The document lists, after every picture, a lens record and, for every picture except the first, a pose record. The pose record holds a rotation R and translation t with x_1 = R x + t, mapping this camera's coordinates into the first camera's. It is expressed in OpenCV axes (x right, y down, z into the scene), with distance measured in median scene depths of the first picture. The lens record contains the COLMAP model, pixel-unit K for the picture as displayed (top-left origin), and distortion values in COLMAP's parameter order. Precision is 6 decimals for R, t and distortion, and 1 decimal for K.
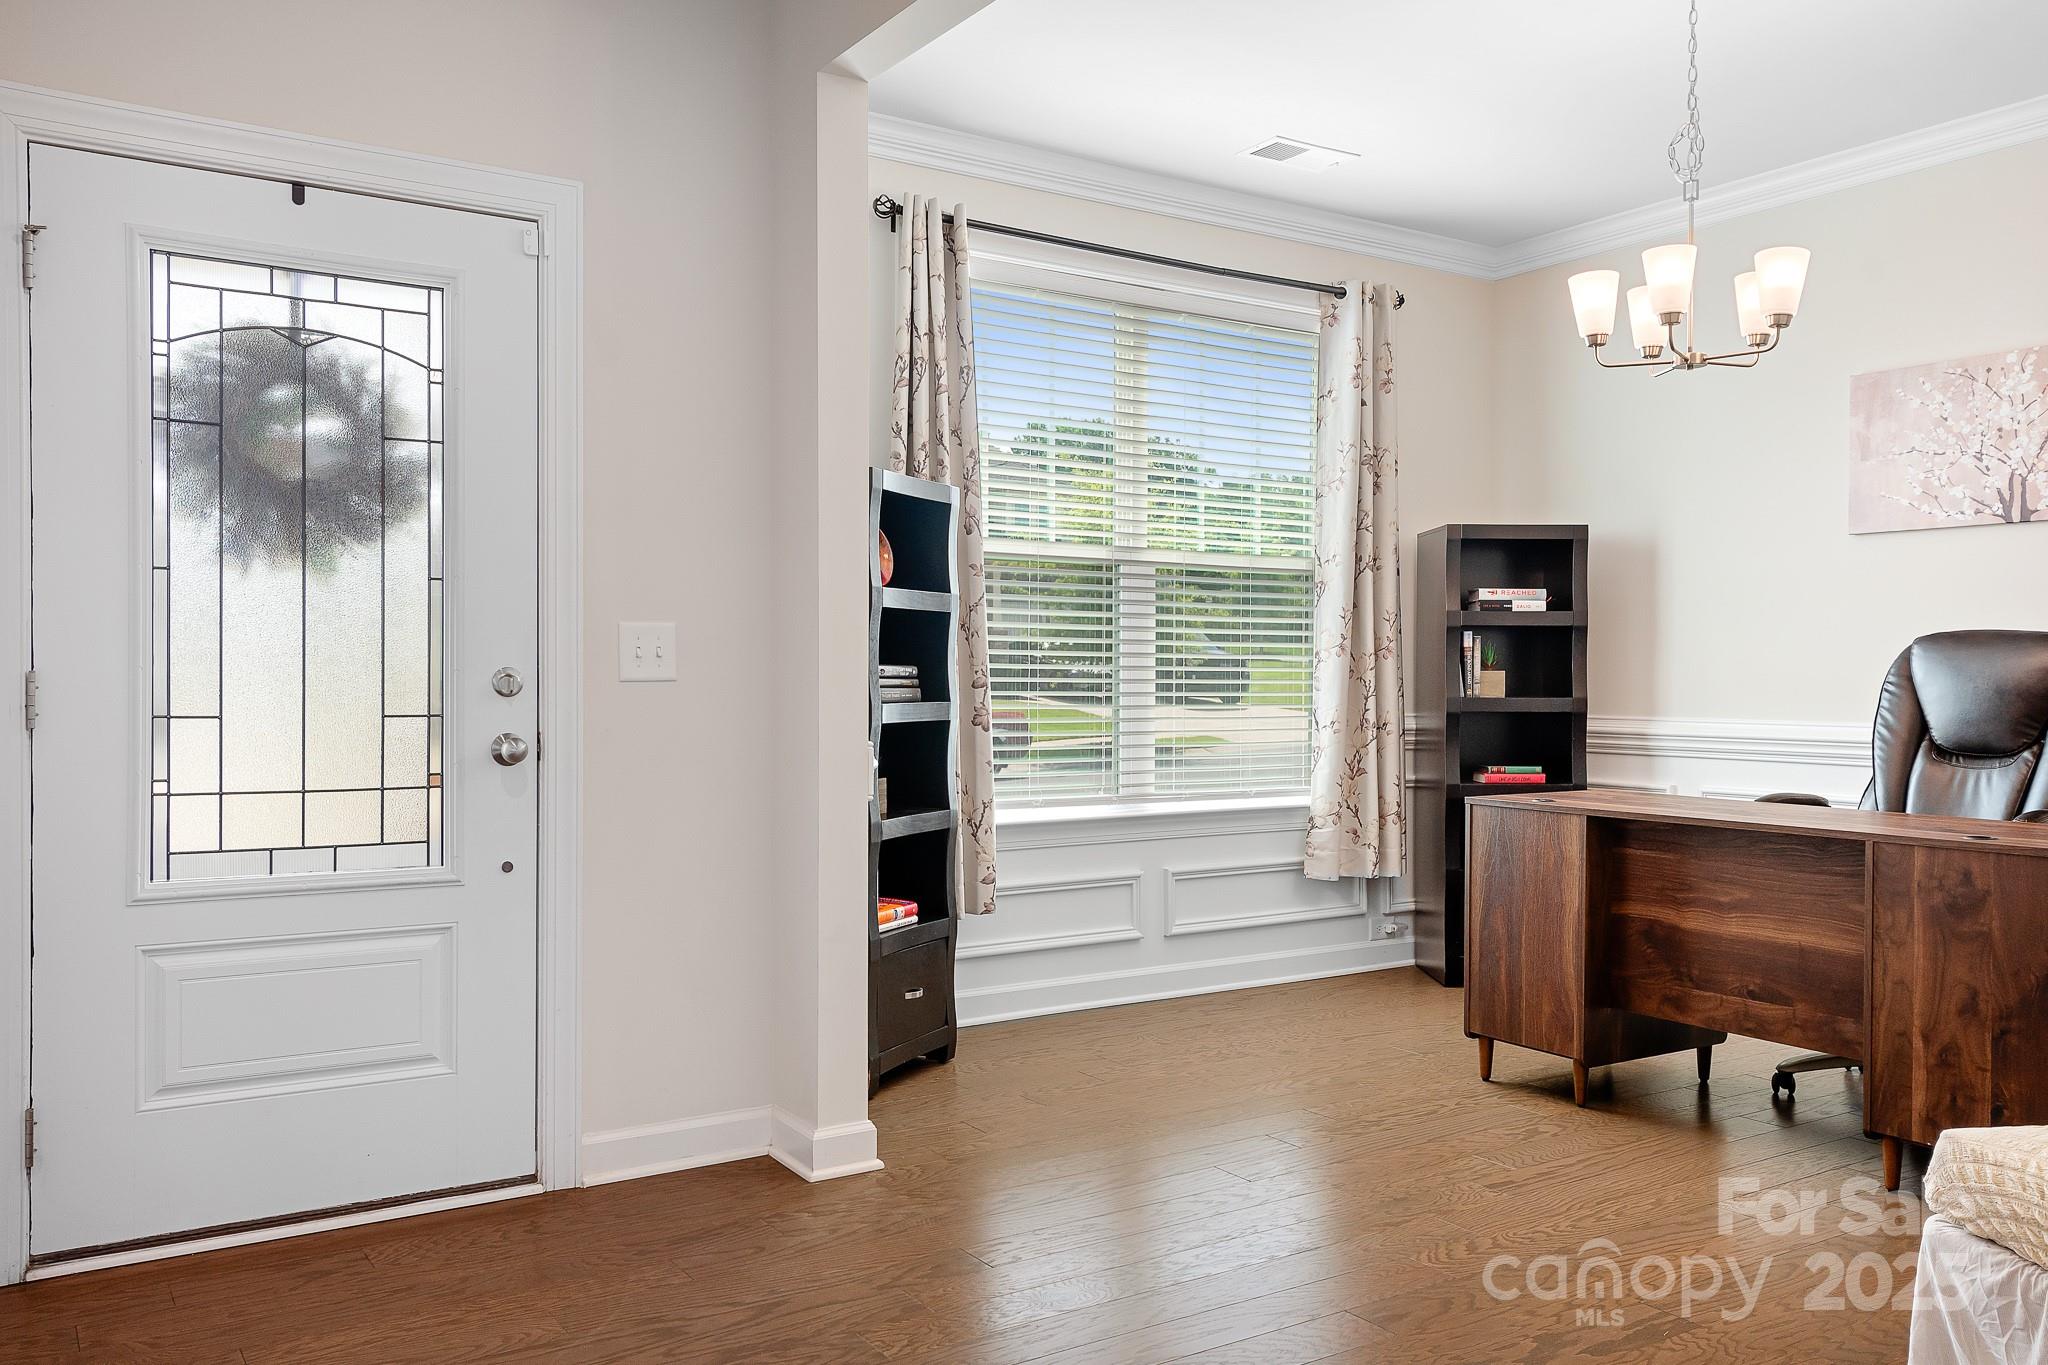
lens RADIAL K [[1615.7, 0, 1024.8], [0, 1615.7, 680.9], [0, 0, 1]] dist [0.000546, 0.000623]
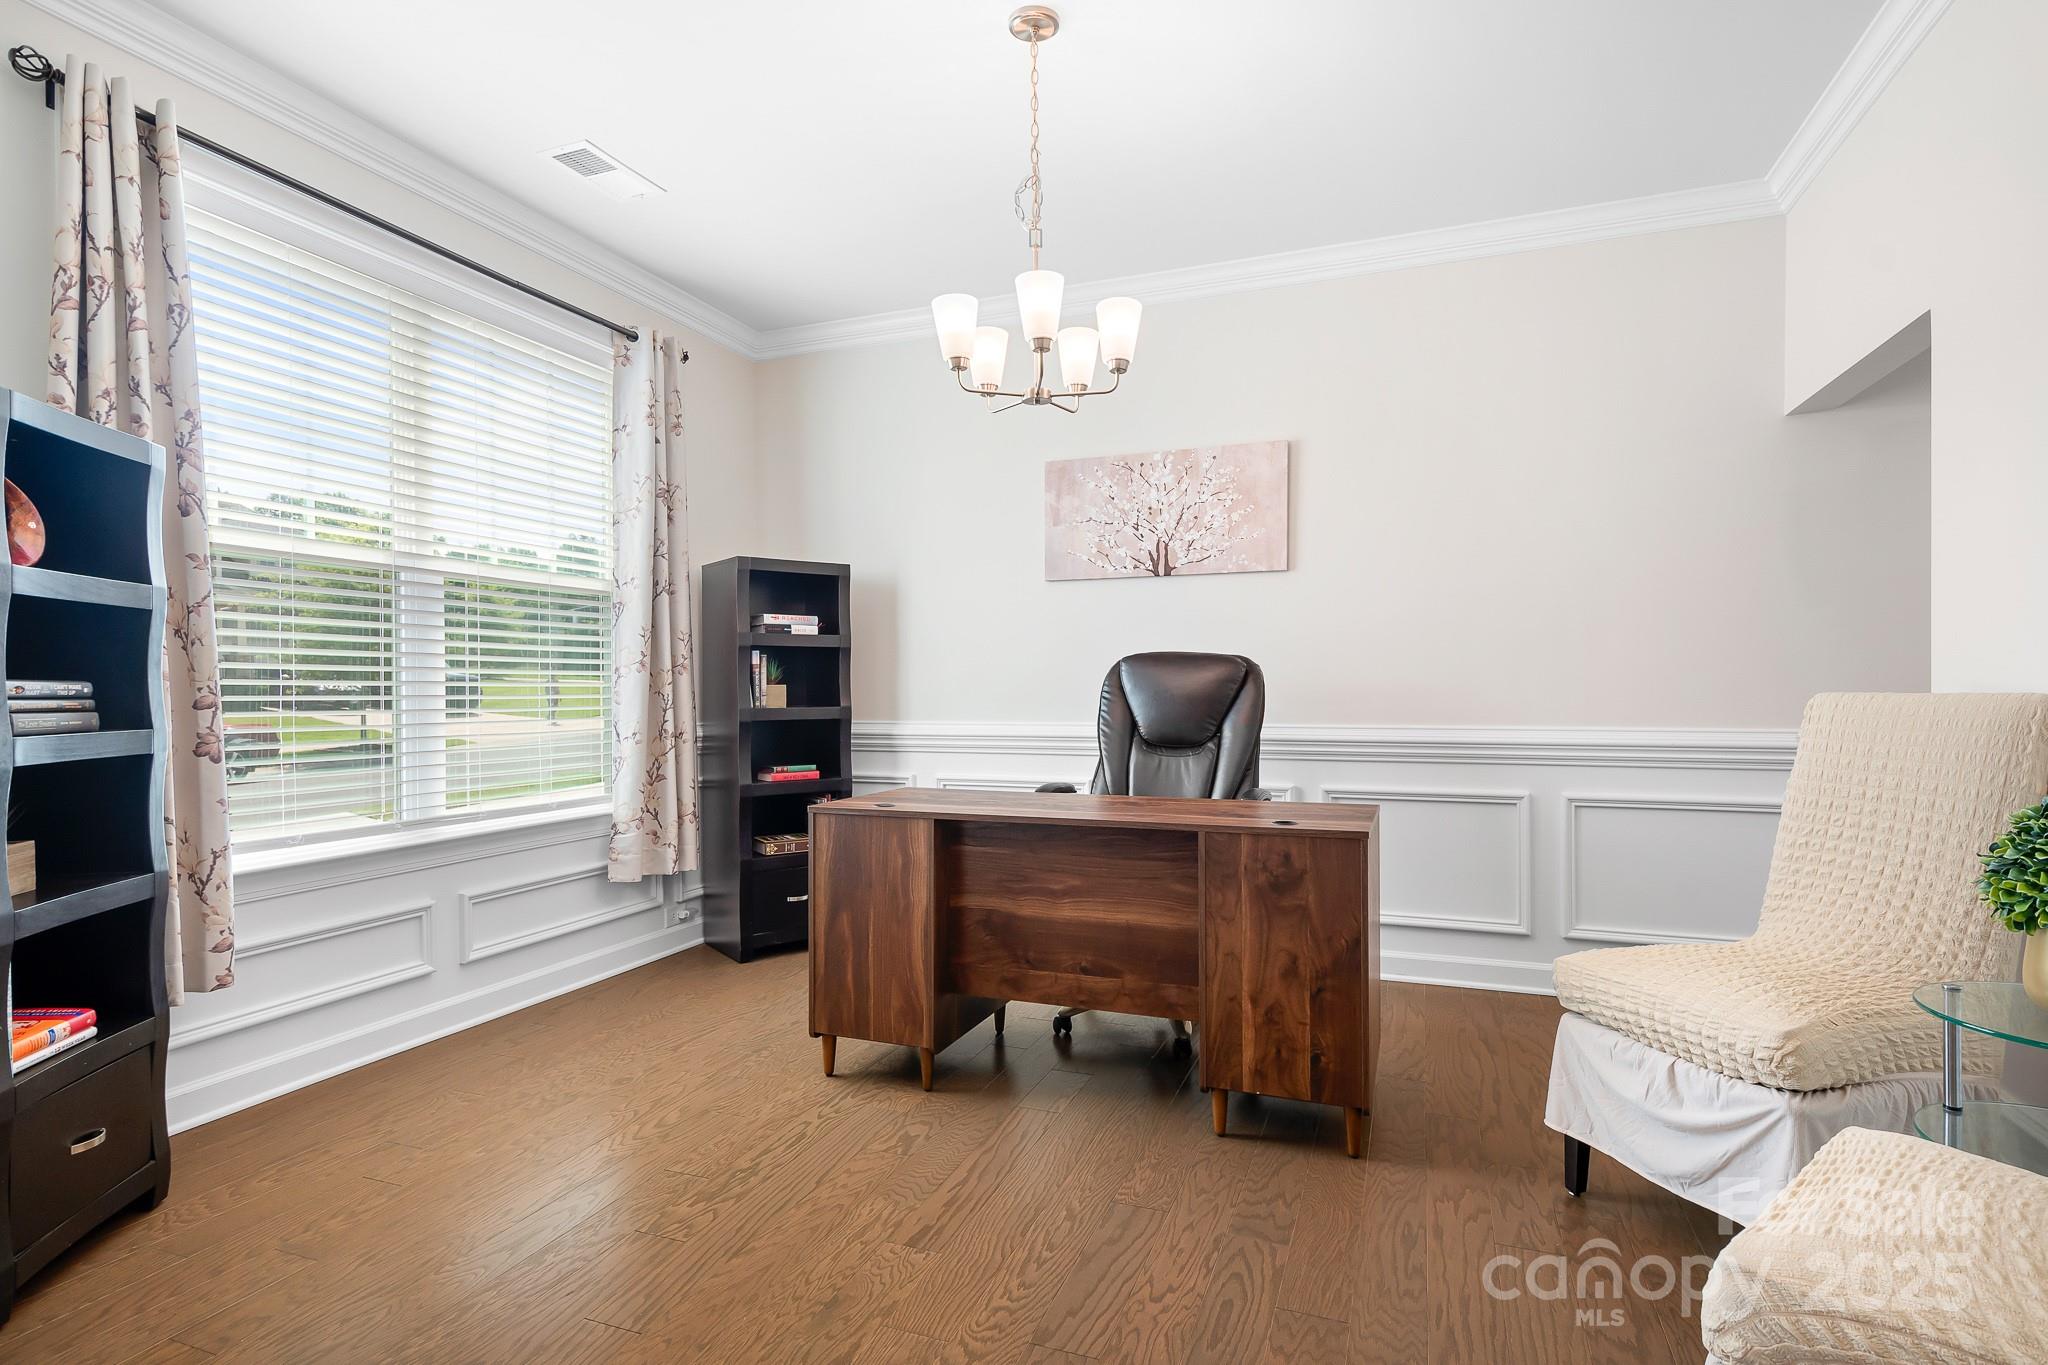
lens RADIAL K [[1015.3, 0, 1025.9], [0, 1015.3, 696.1], [0, 0, 1]] dist [0.002666, -0.001510]
pose [[0.804275, -0.011645, 0.594143, -0.000095], [0.009529, 0.999932, 0.006699, -0.001553], [-0.594181, 0.000274, 0.804332, 0.353856]]
